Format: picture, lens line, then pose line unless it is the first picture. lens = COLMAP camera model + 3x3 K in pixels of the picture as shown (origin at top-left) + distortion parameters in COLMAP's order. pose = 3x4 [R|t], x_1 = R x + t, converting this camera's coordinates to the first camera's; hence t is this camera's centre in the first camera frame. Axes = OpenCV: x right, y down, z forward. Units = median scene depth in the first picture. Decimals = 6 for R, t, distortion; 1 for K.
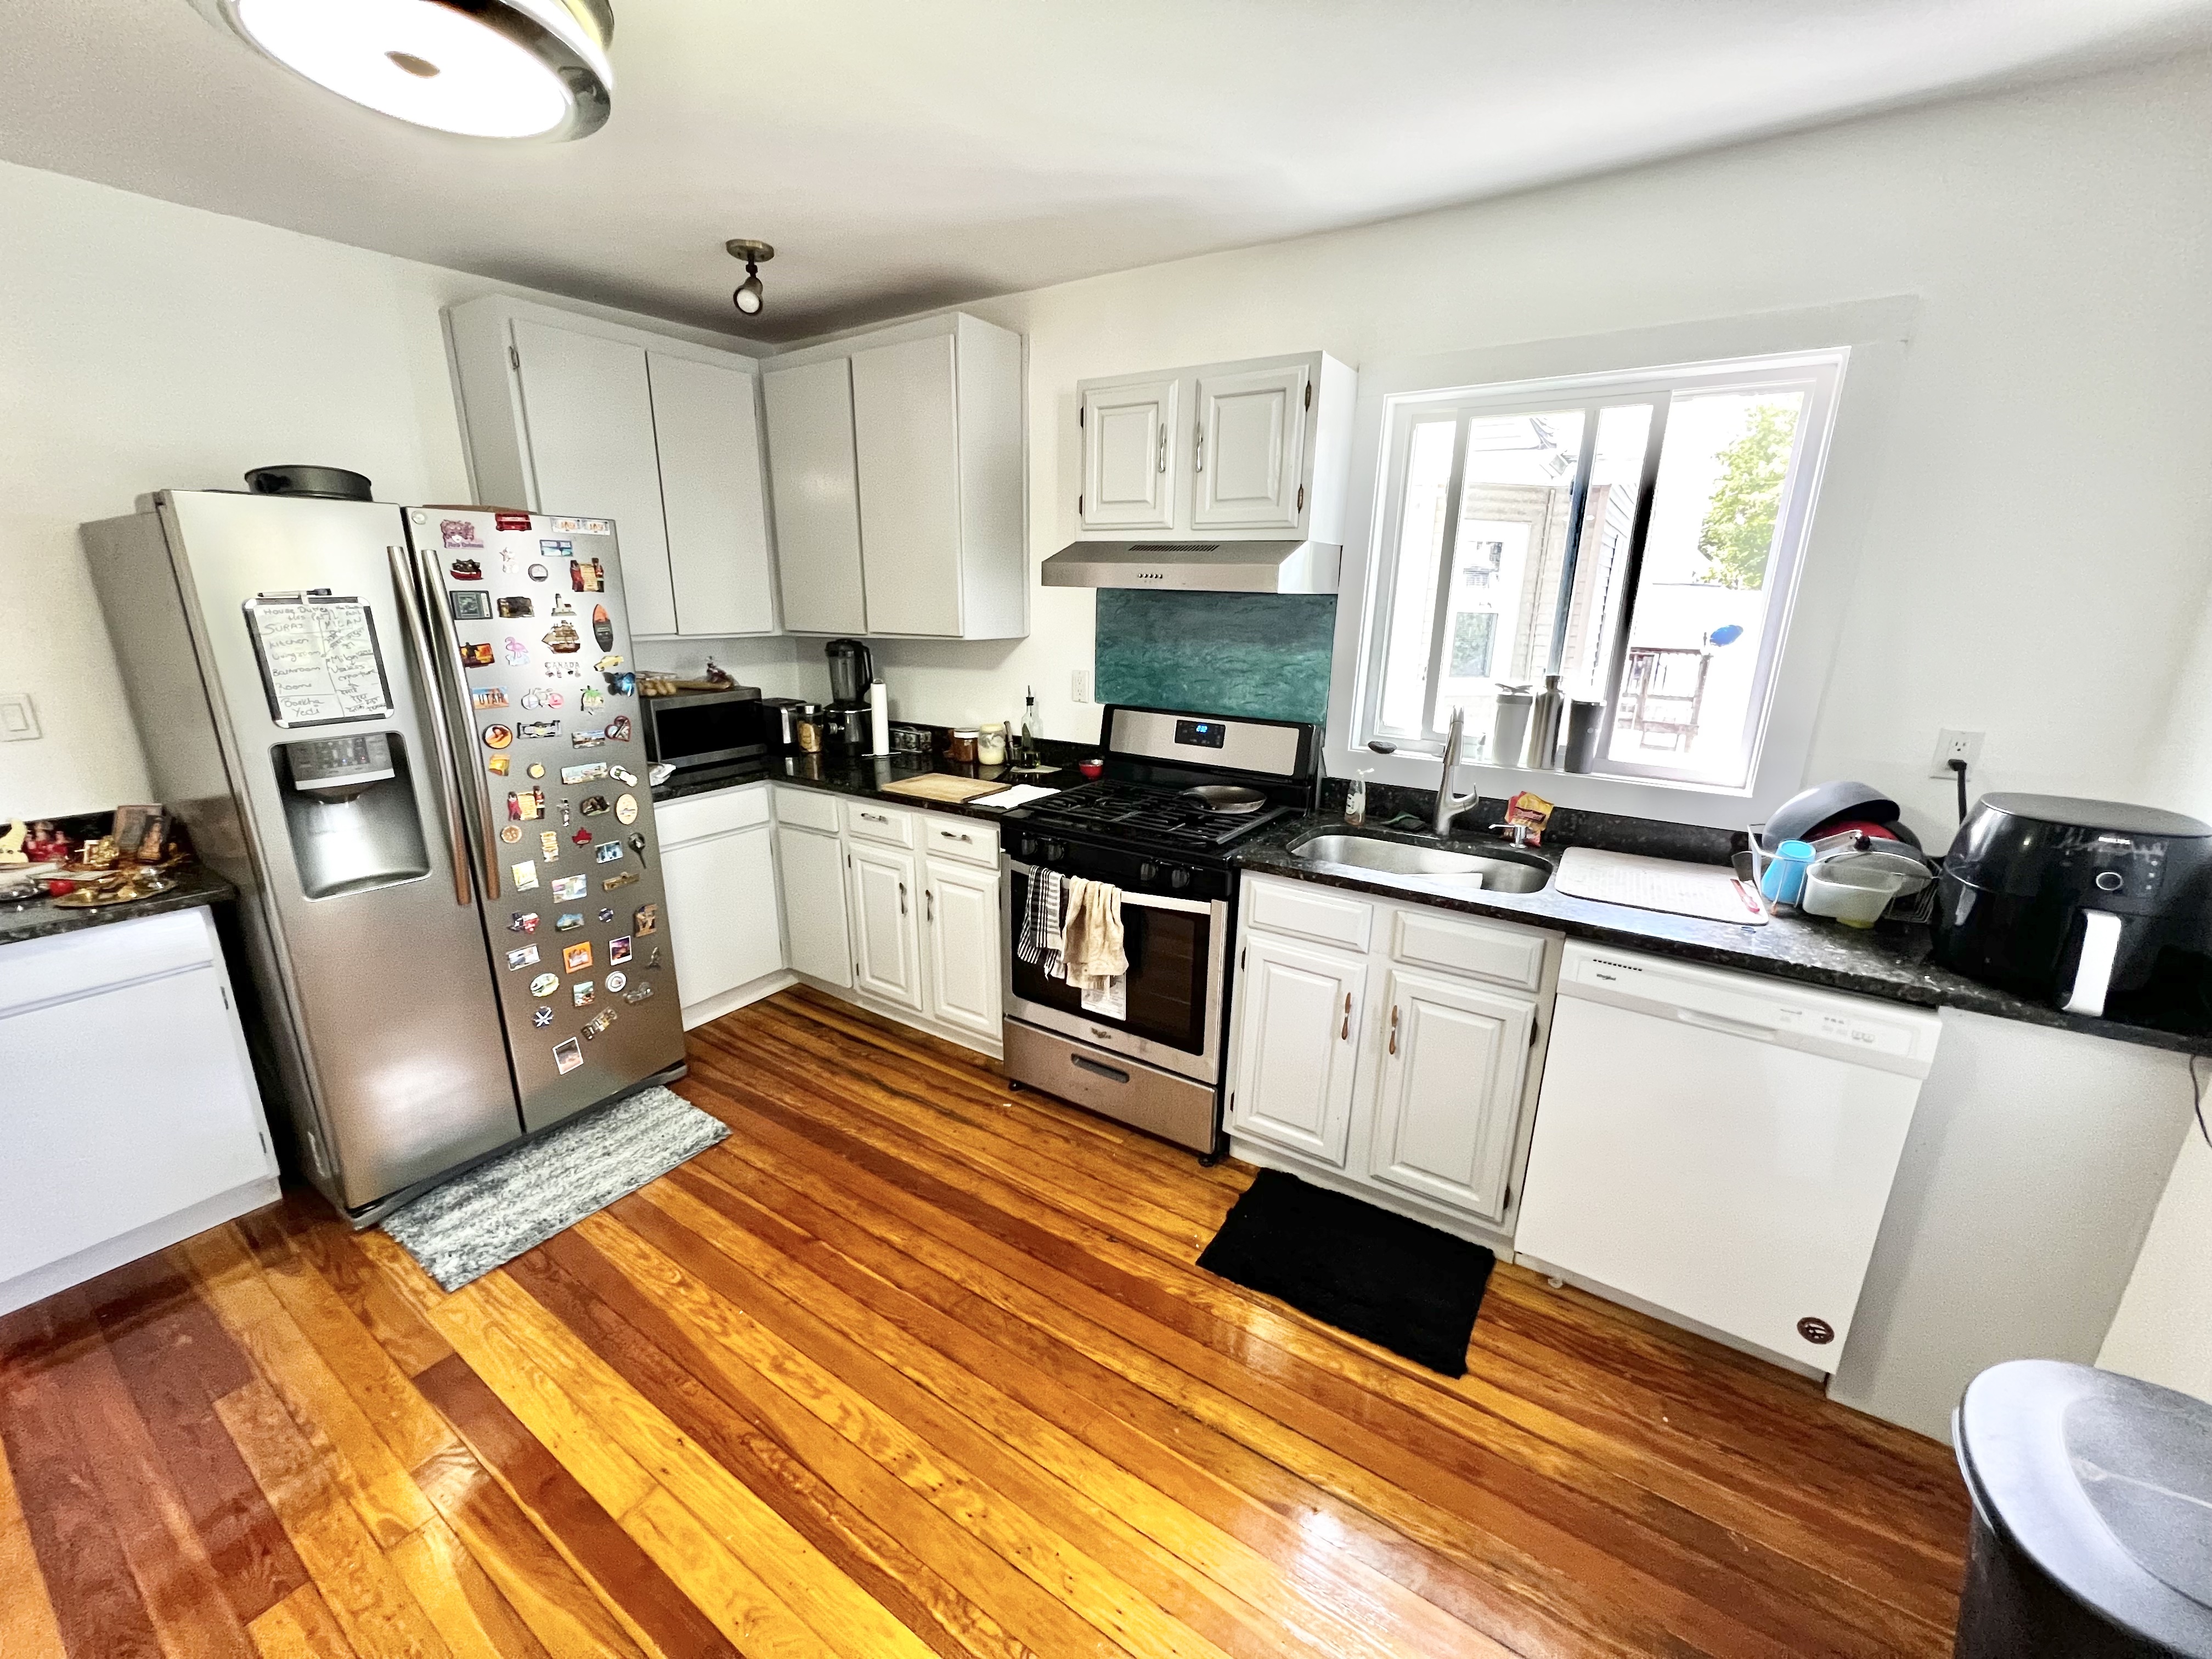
lens RADIAL K [[884.1, 0, 1102.2], [0, 884.1, 826.6], [0, 0, 1]] dist [-0.001568, 0.000158]
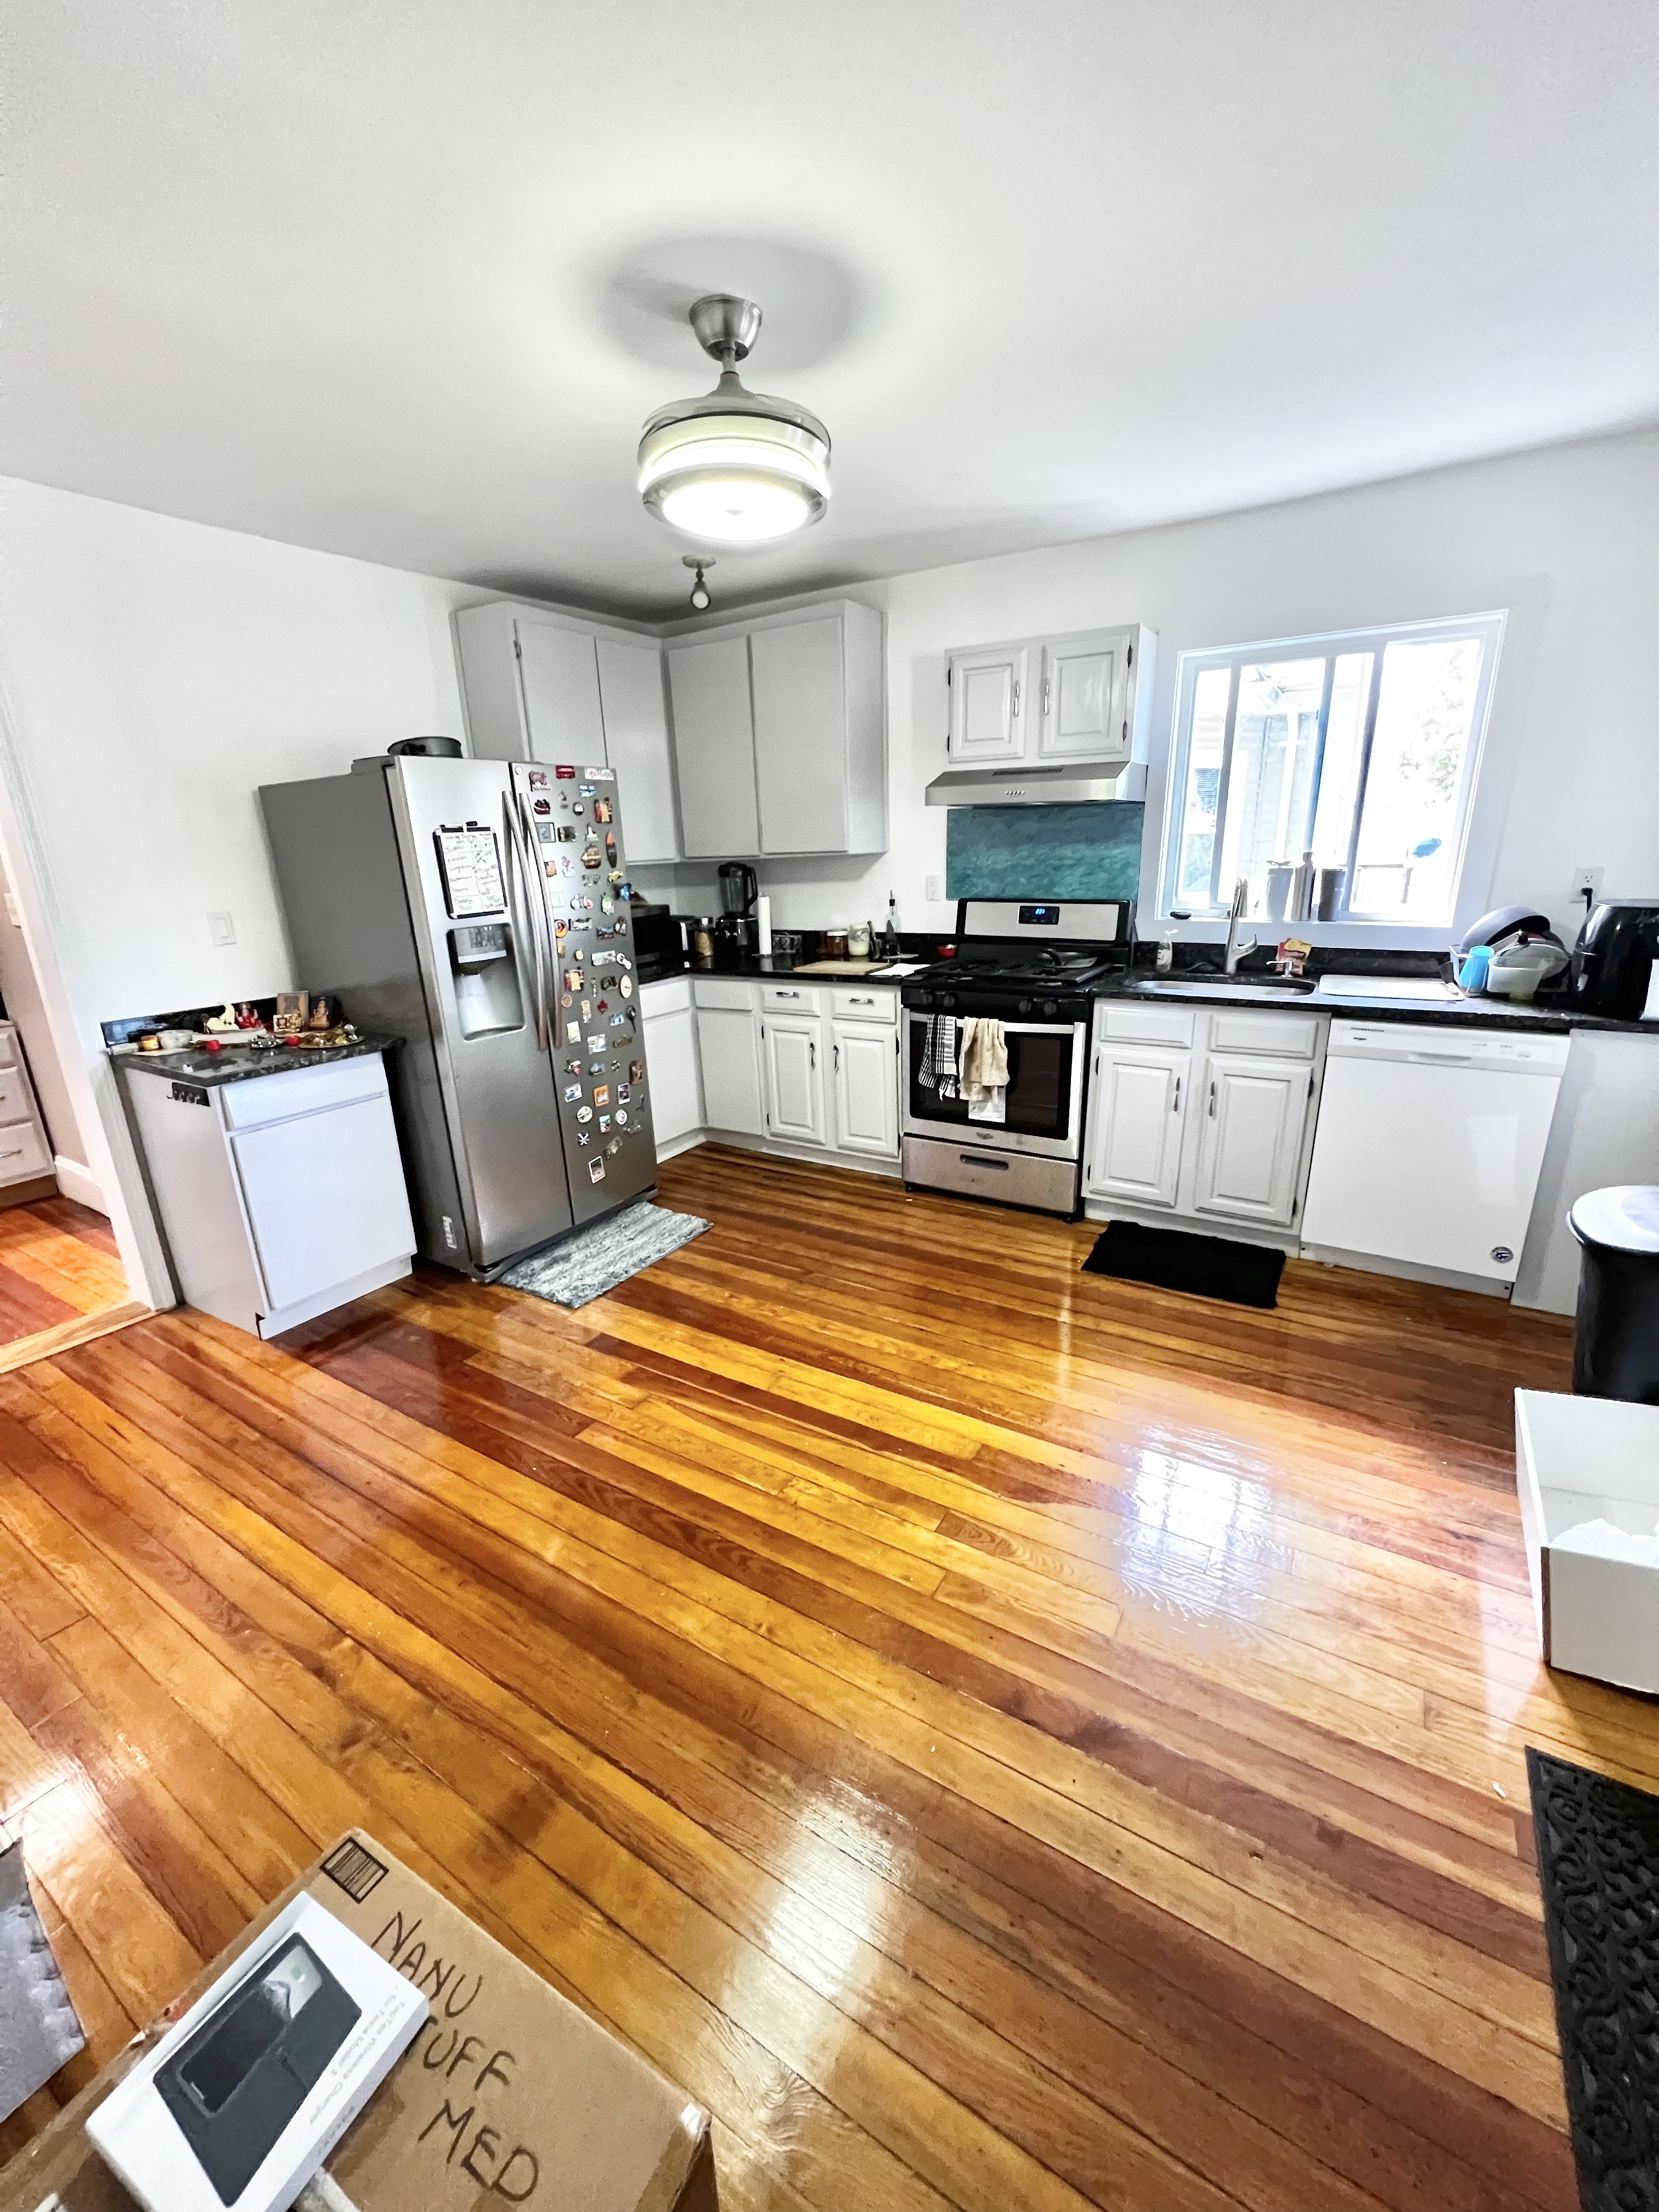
lens RADIAL K [[884.1, 0, 832.0], [0, 884.1, 1104.3], [0, 0, 1]] dist [-0.001568, 0.000158]
pose [[0.998617, -0.049992, 0.016288, -0.292550], [0.049504, 0.998350, 0.029105, 0.154379], [-0.017717, -0.028259, 0.999444, -0.403395]]
